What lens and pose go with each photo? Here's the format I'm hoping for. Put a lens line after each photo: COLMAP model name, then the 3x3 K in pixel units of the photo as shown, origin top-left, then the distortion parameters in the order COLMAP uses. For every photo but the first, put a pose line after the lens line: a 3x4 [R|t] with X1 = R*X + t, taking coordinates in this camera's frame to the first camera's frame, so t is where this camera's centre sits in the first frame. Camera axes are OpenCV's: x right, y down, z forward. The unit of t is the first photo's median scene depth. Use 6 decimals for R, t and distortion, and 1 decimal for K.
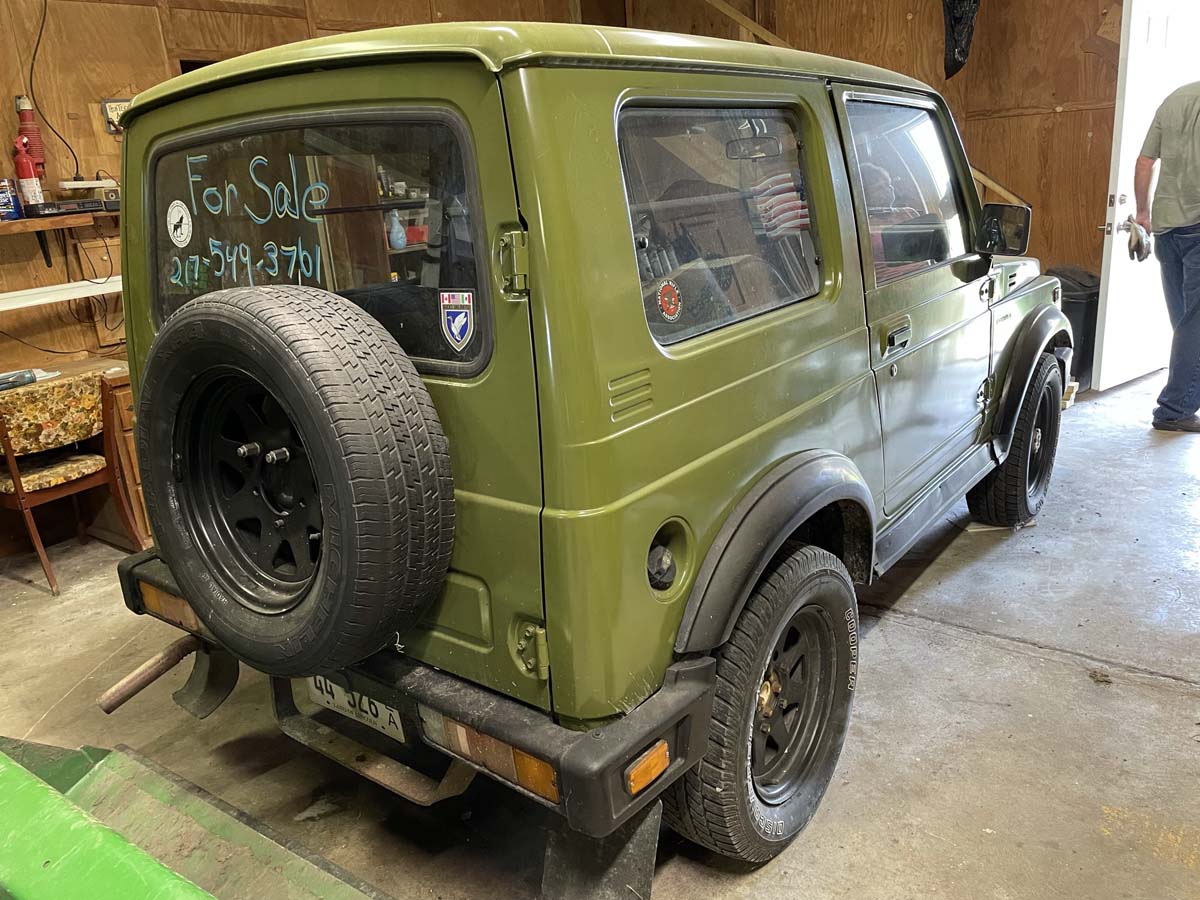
lens RADIAL K [[919.4, 0, 600.6], [0, 919.4, 447.3], [0, 0, 1]] dist [0.014070, -0.002444]
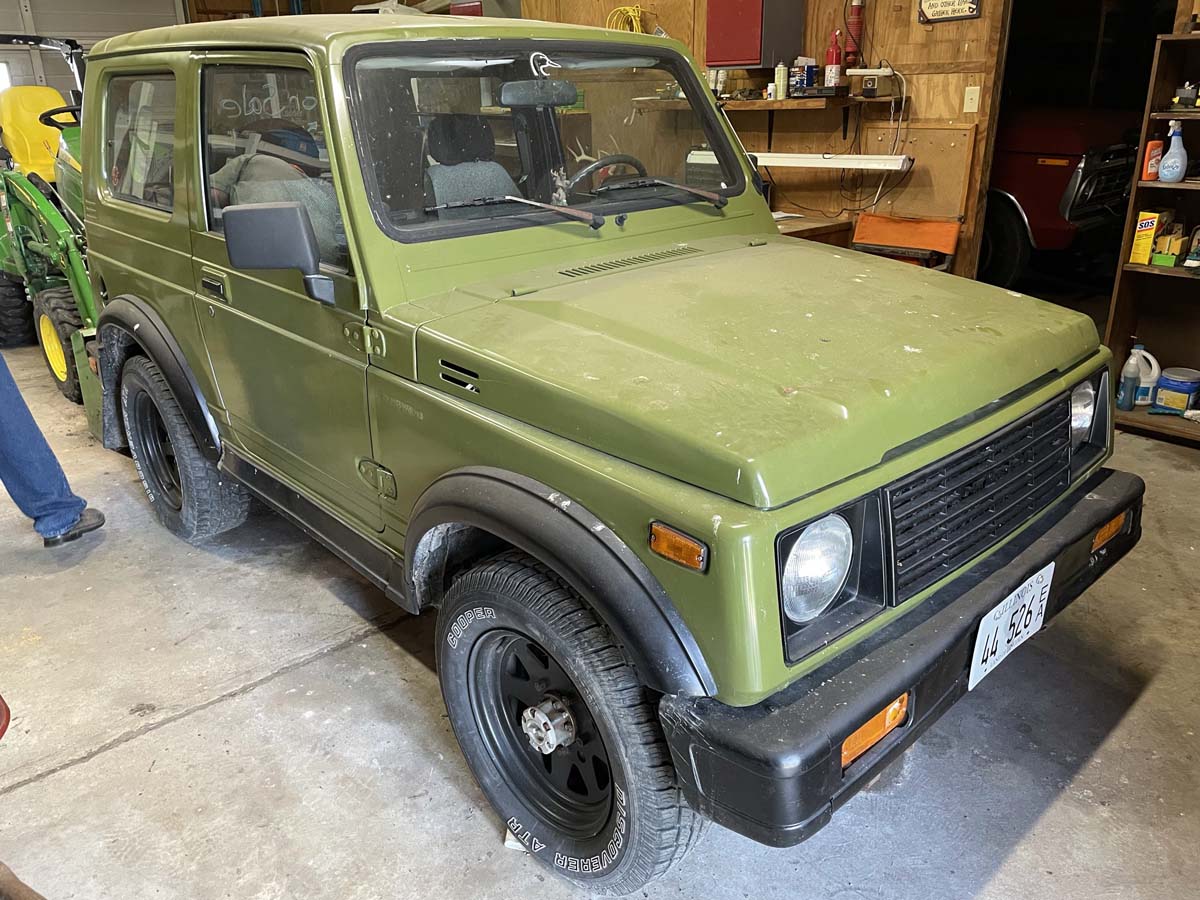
lens RADIAL K [[919.4, 0, 599.0], [0, 919.4, 449.2], [0, 0, 1]] dist [0.014070, -0.002444]
pose [[-0.177468, 0.428589, -0.885899, 0.731494], [-0.255954, 0.849108, 0.462064, -0.329084], [0.950259, 0.308751, -0.040991, 0.867051]]
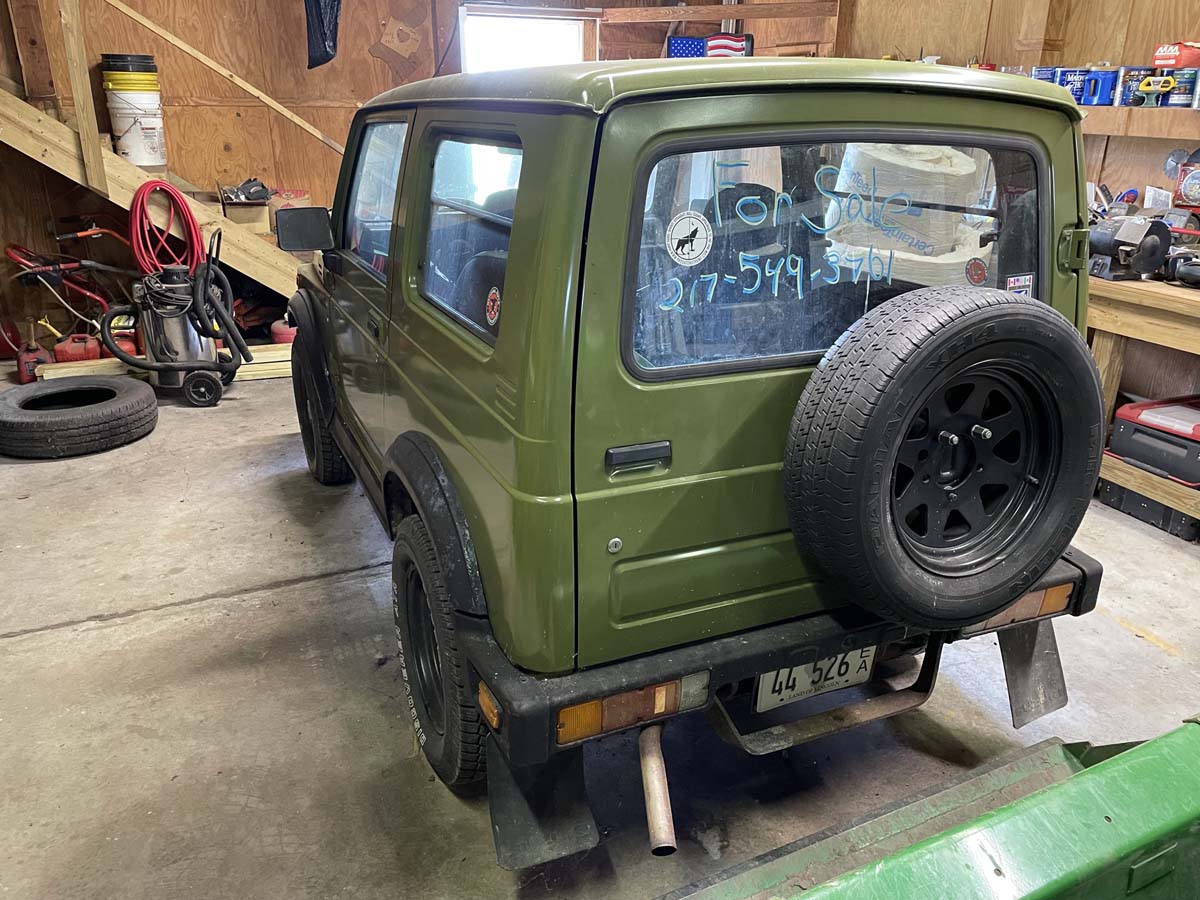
lens RADIAL K [[919.4, 0, 600.4], [0, 919.4, 452.5], [0, 0, 1]] dist [0.014070, -0.002444]
pose [[0.465522, -0.246009, 0.850158, -1.287222], [0.219226, 0.962708, 0.158536, -0.209238], [-0.857455, 0.112575, 0.502093, 0.682090]]
